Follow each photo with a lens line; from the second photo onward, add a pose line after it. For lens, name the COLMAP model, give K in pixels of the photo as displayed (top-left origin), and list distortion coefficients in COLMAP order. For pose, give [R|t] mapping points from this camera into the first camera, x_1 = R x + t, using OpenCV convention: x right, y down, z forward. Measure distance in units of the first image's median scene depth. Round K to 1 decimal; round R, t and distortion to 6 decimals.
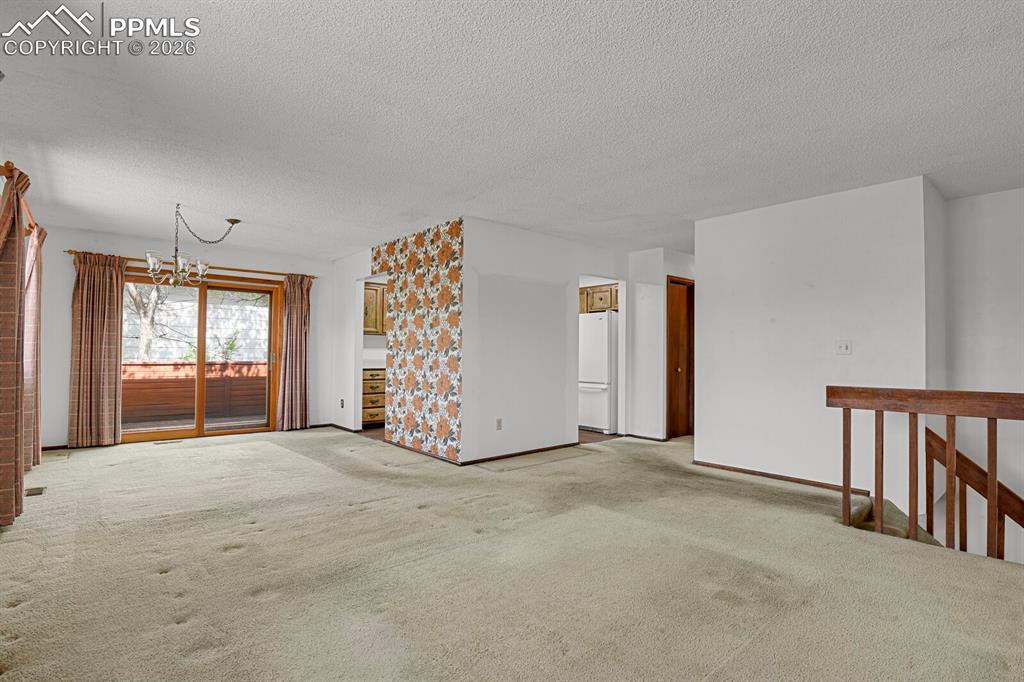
lens RADIAL K [[498.7, 0, 522.3], [0, 498.7, 345.1], [0, 0, 1]] dist [-0.026433, -0.002402]
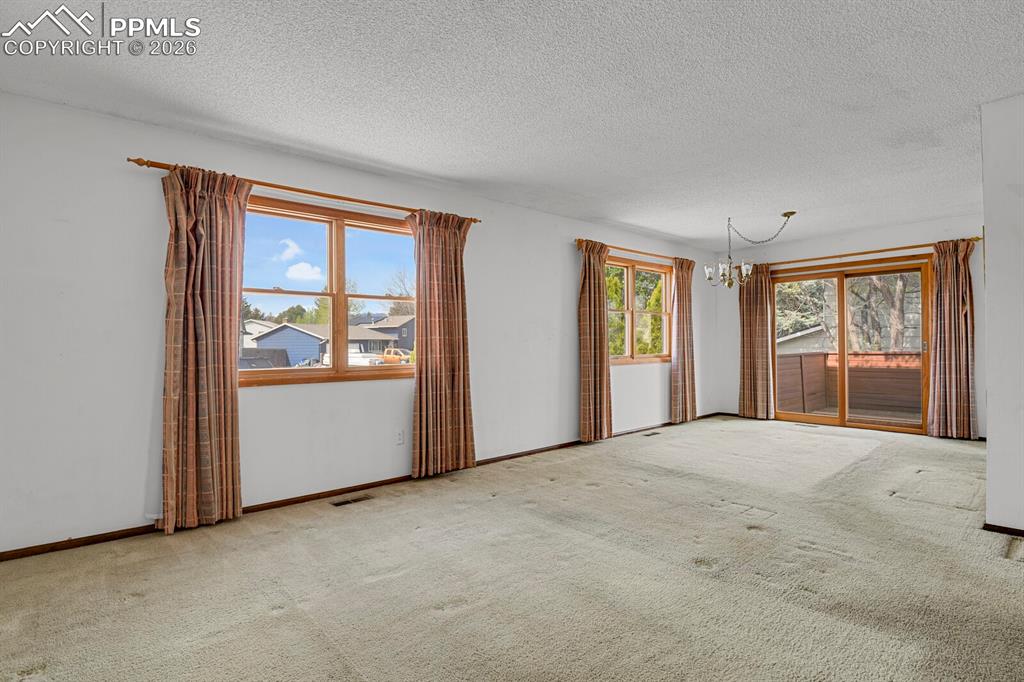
lens RADIAL K [[498.7, 0, 520.0], [0, 498.7, 341.4], [0, 0, 1]] dist [-0.026433, -0.002402]
pose [[-0.003375, -0.014084, -0.999895, 0.421101], [0.026742, 0.999542, -0.014169, 0.012239], [0.999637, -0.026787, -0.002997, 0.419011]]
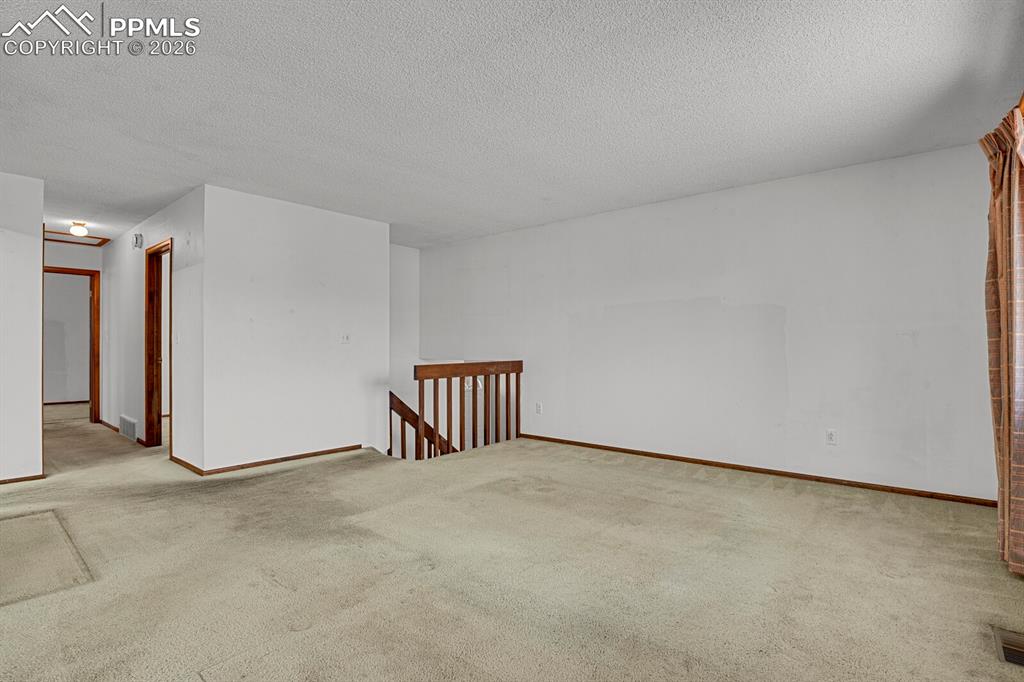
lens RADIAL K [[498.7, 0, 515.4], [0, 498.7, 345.5], [0, 0, 1]] dist [-0.026433, -0.002402]
pose [[-0.142411, -0.010222, 0.989755, -0.511556], [-0.014536, 0.999860, 0.008234, 0.006233], [-0.989701, -0.013215, -0.142540, 0.564036]]
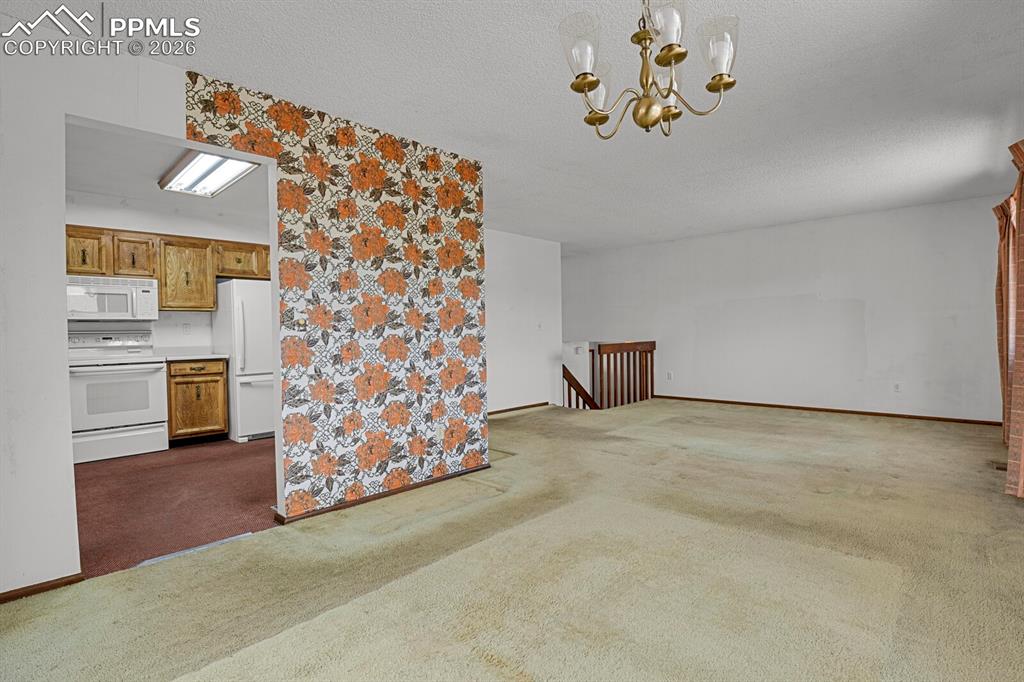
lens RADIAL K [[498.7, 0, 514.5], [0, 498.7, 343.8], [0, 0, 1]] dist [-0.026433, -0.002402]
pose [[-0.089700, -0.030716, 0.995495, -0.867169], [-0.000060, 0.999524, 0.030835, 0.010412], [-0.995969, 0.002706, -0.089659, 0.943429]]
